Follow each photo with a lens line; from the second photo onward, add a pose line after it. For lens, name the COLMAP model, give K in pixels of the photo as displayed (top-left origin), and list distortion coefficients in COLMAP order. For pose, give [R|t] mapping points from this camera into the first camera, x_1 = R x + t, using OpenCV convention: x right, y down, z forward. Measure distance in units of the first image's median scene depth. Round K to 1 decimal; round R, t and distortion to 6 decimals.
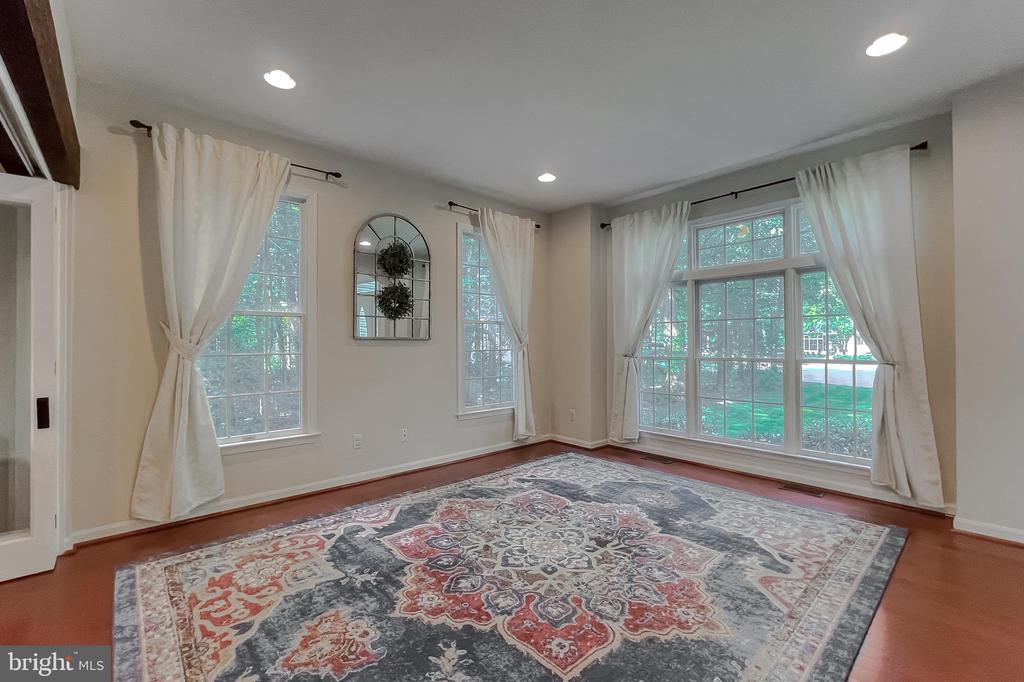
lens RADIAL K [[434.3, 0, 509.1], [0, 434.3, 339.4], [0, 0, 1]] dist [-0.000413, 0.000285]
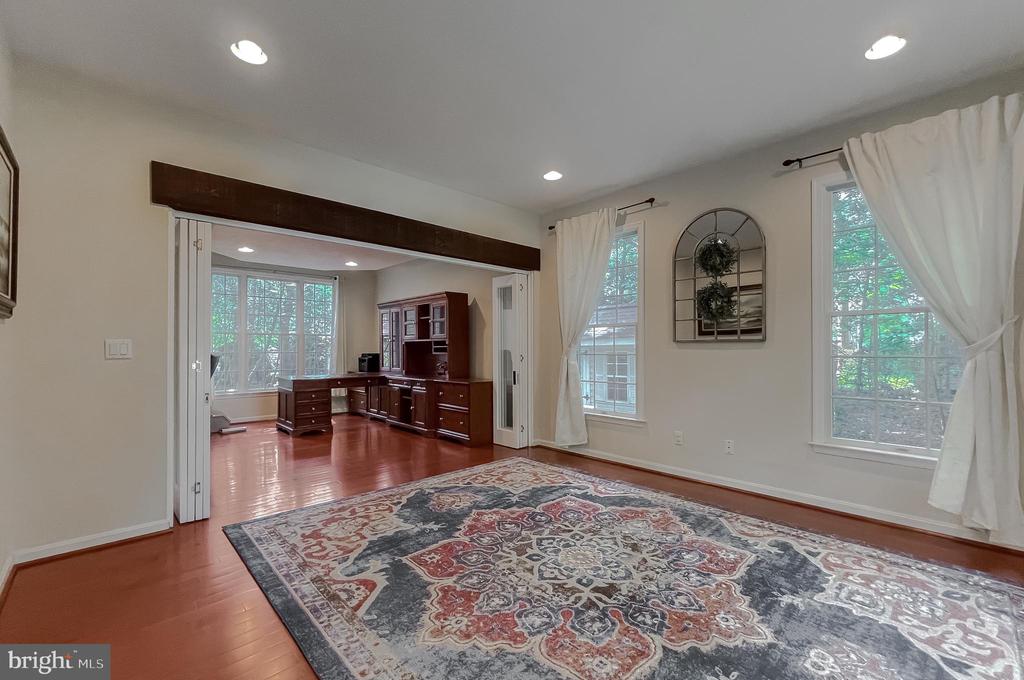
lens RADIAL K [[434.3, 0, 509.1], [0, 434.3, 338.4], [0, 0, 1]] dist [-0.000413, 0.000285]
pose [[0.020502, -0.021034, -0.999569, 0.885659], [0.010977, 0.999723, -0.020812, 0.009890], [0.999730, -0.010546, 0.020727, 0.696553]]
